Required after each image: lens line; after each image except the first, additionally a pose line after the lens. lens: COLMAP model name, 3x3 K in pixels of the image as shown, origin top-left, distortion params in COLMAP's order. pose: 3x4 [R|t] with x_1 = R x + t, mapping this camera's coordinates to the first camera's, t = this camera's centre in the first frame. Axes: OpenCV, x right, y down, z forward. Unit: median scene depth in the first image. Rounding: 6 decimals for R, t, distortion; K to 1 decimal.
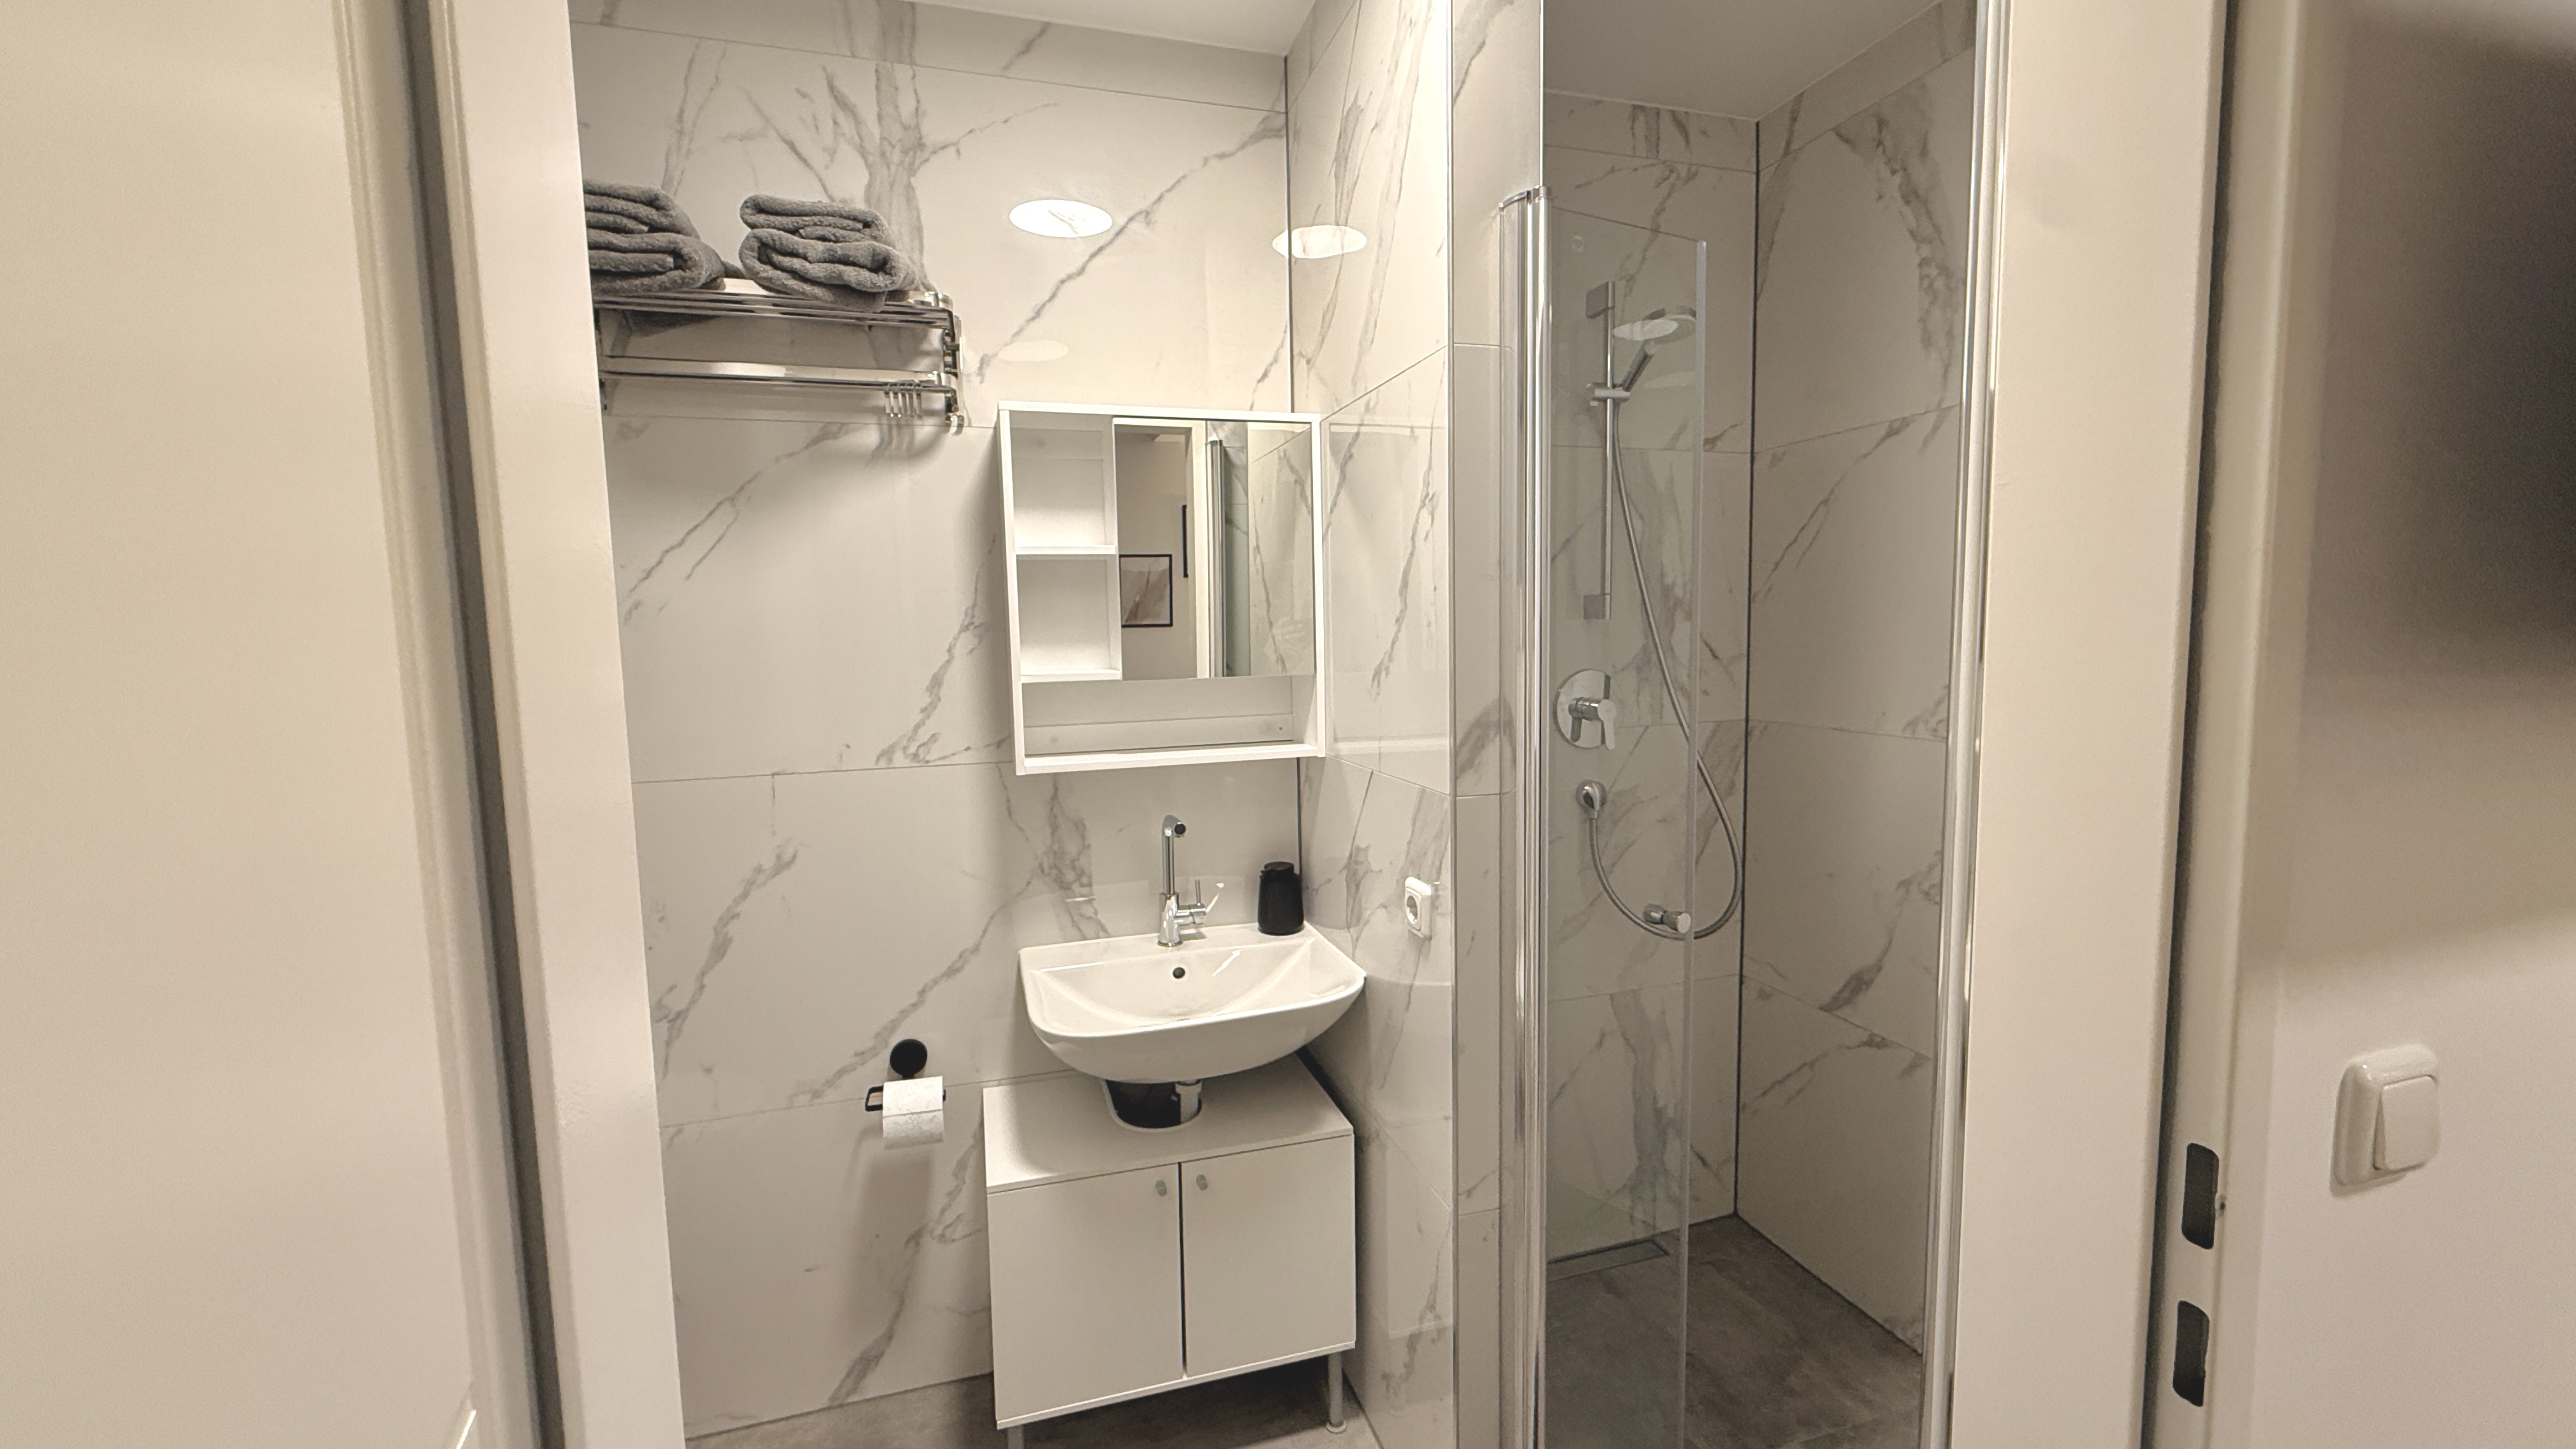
lens RADIAL K [[1025.4, 0, 1278.0], [0, 1025.4, 724.6], [0, 0, 1]] dist [-0.001261, 0.000223]
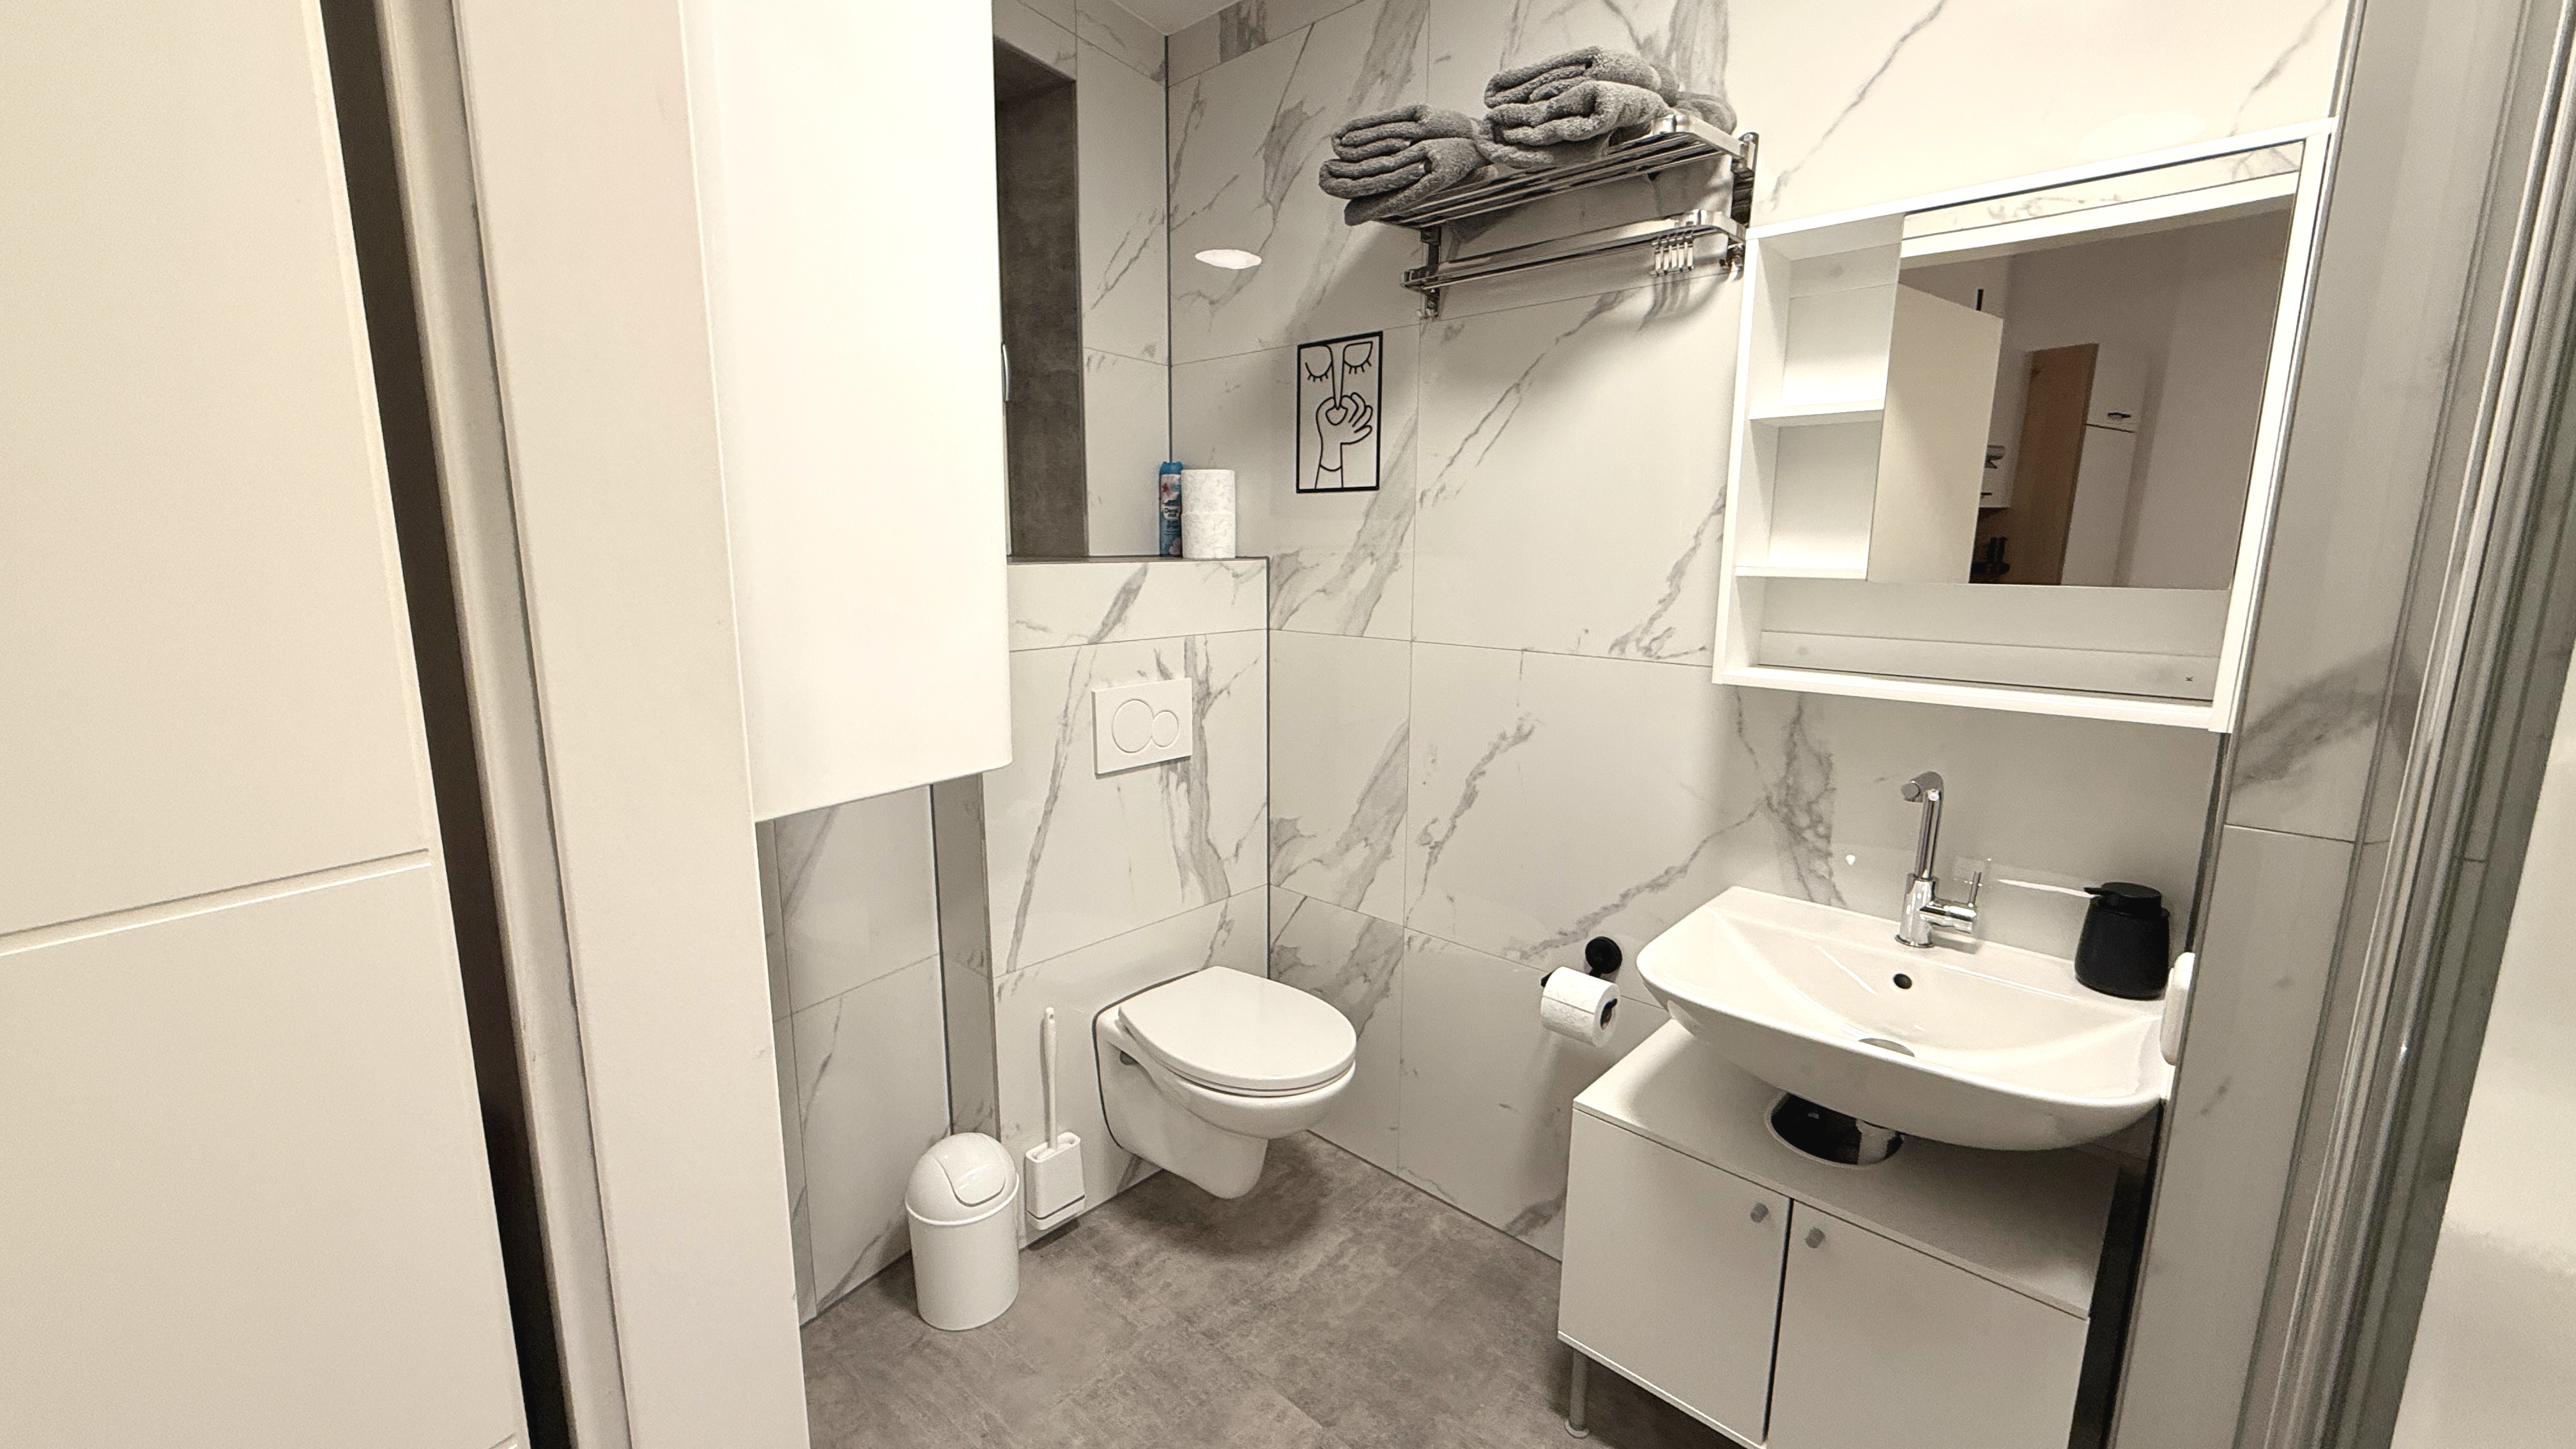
lens RADIAL K [[1025.4, 0, 1279.8], [0, 1025.4, 723.8], [0, 0, 1]] dist [-0.001261, 0.000223]
pose [[0.502692, 0.176780, -0.846197, 0.285038], [-0.095900, 0.984229, 0.148646, -0.009740], [0.859130, 0.006427, 0.511717, 0.238525]]
